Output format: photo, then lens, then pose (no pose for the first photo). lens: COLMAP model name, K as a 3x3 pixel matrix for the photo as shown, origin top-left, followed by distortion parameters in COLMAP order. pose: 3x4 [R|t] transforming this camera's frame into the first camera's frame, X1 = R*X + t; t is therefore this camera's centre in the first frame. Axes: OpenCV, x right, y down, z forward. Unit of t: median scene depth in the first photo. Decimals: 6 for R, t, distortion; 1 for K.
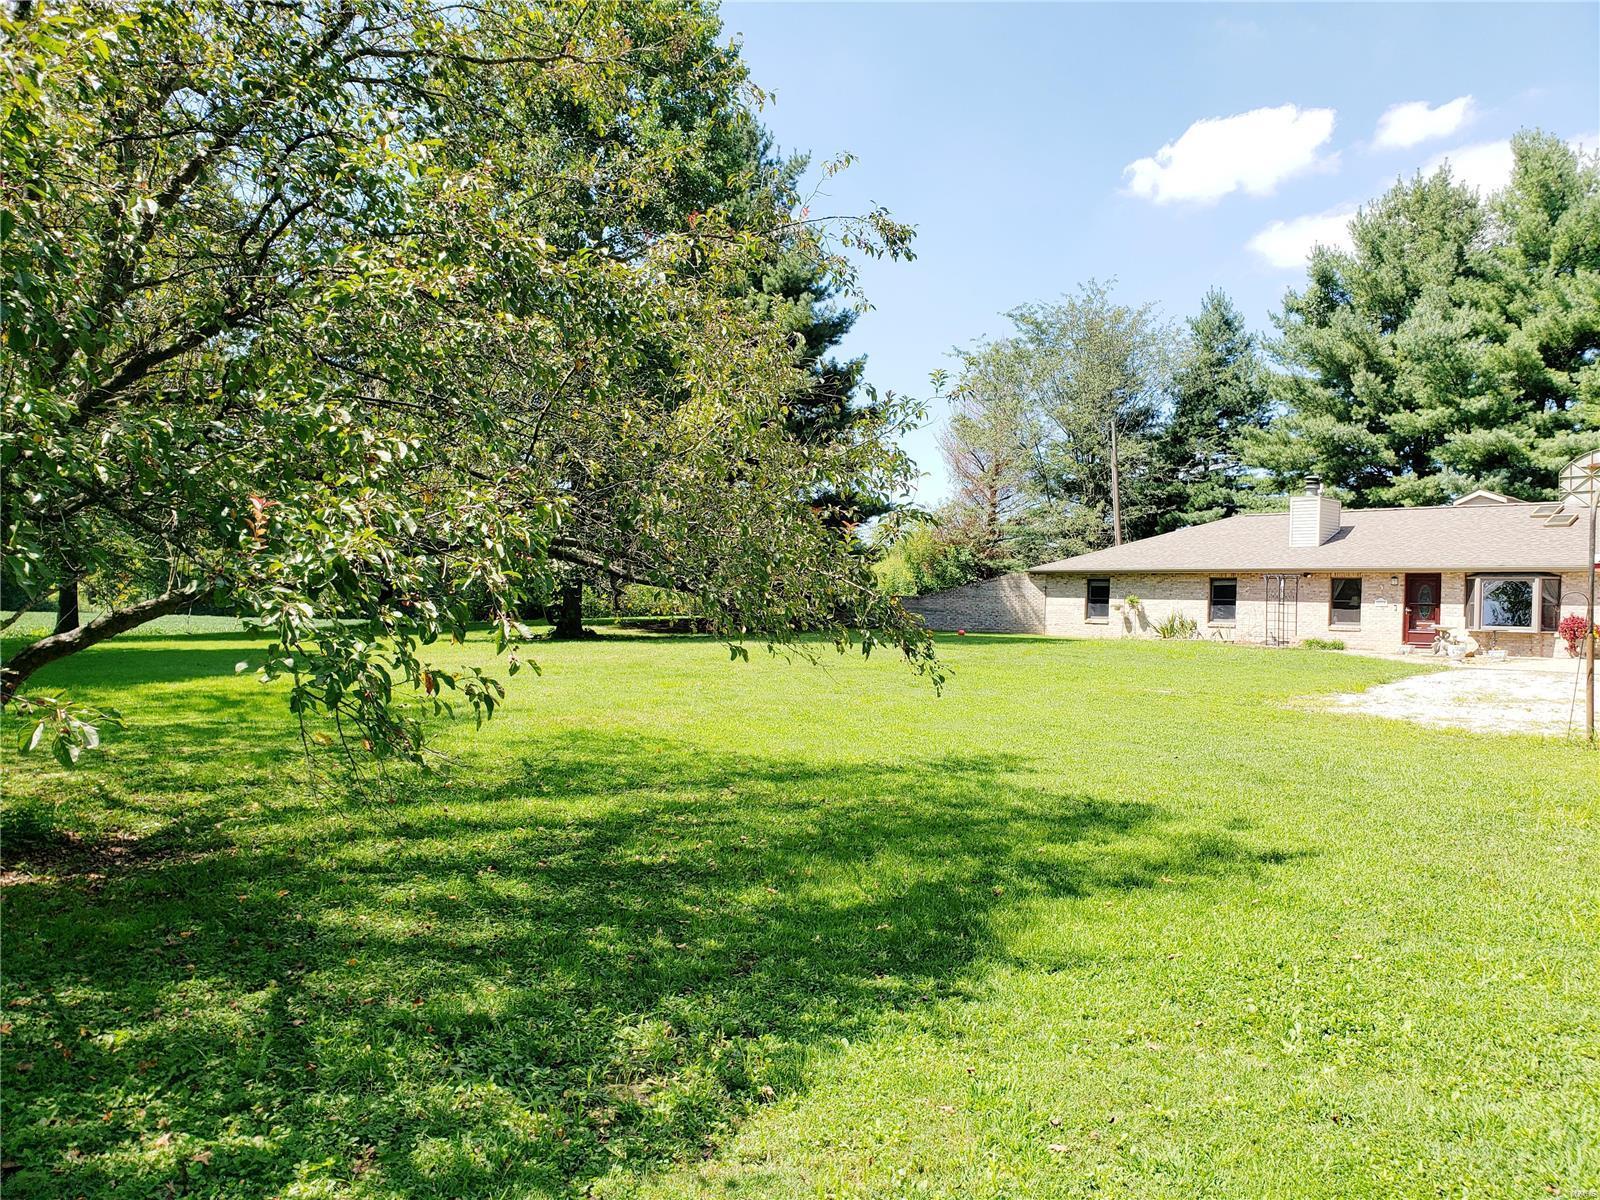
lens RADIAL K [[1209.4, 0, 798.3], [0, 1209.4, 627.3], [0, 0, 1]] dist [0.008733, 0.010831]
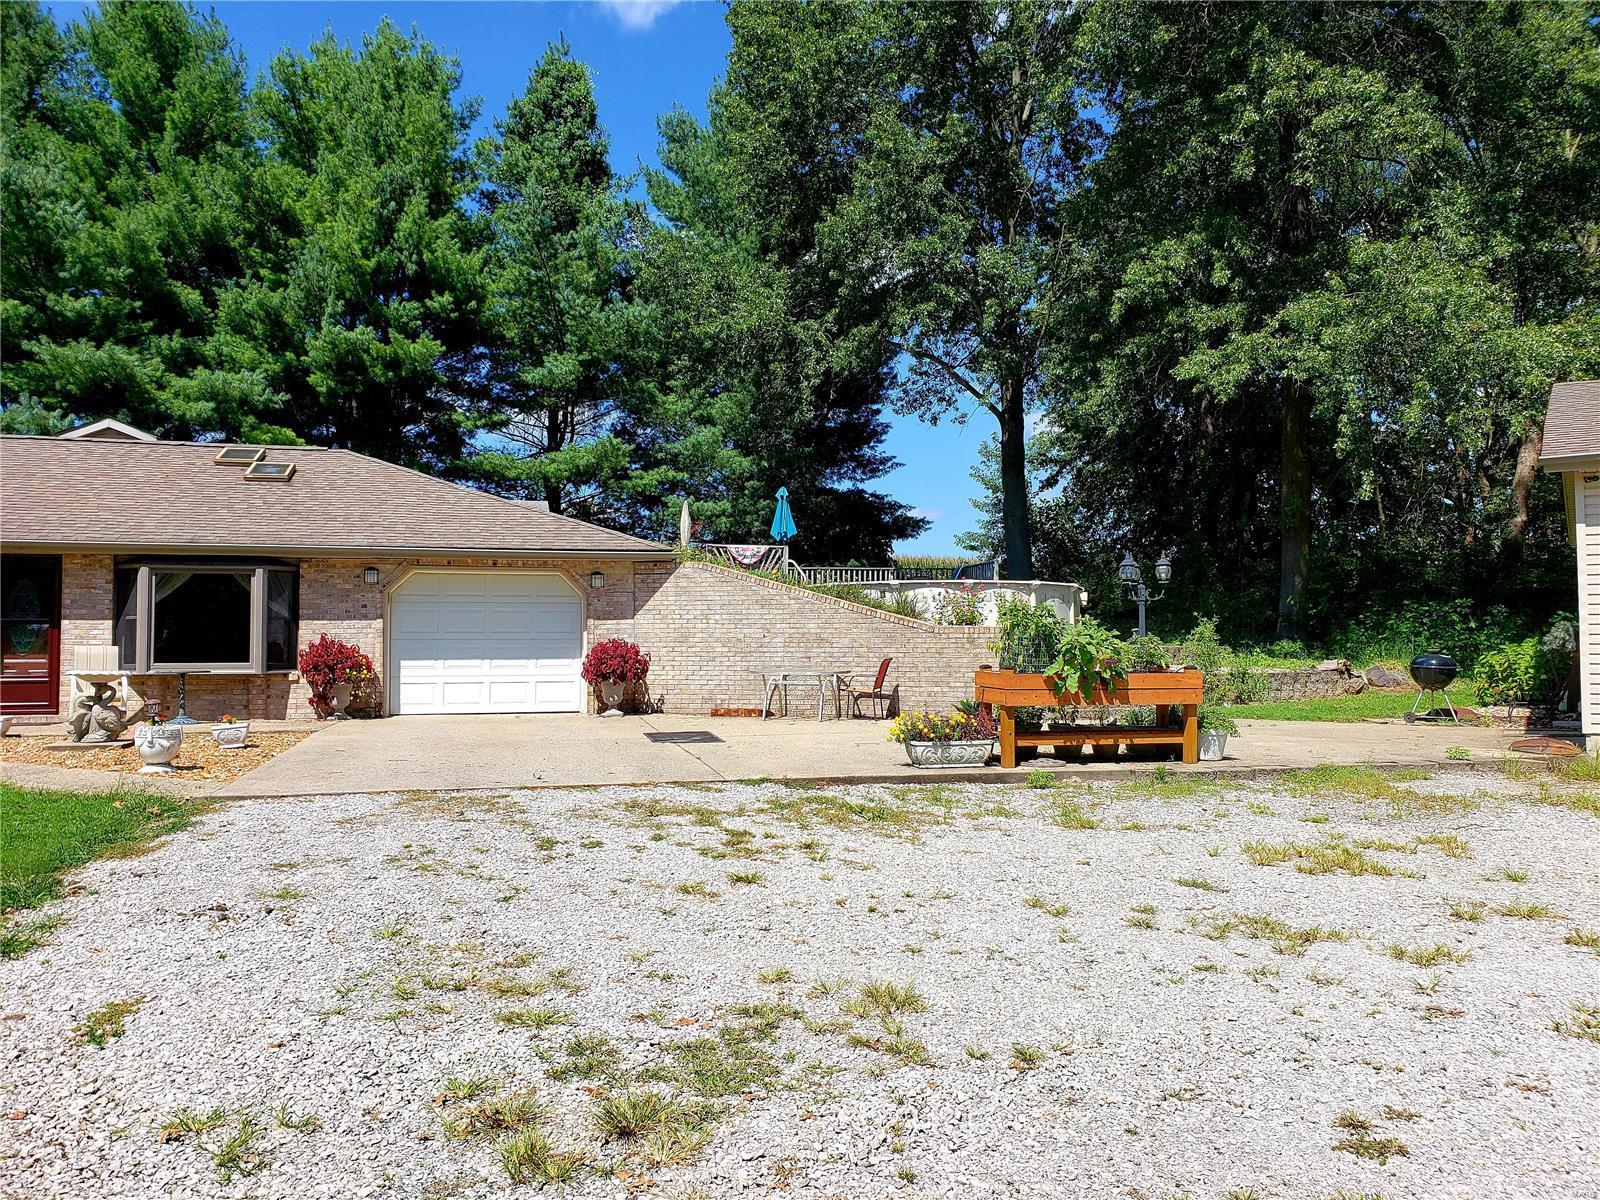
lens RADIAL K [[1233.6, 0, 822.0], [0, 1233.6, 611.2], [0, 0, 1]] dist [0.005846, 0.015335]
pose [[0.460101, 0.001663, 0.887865, 0.167708], [0.024159, 0.999605, -0.014392, -0.005950], [-0.887538, 0.028072, 0.459879, 0.366752]]
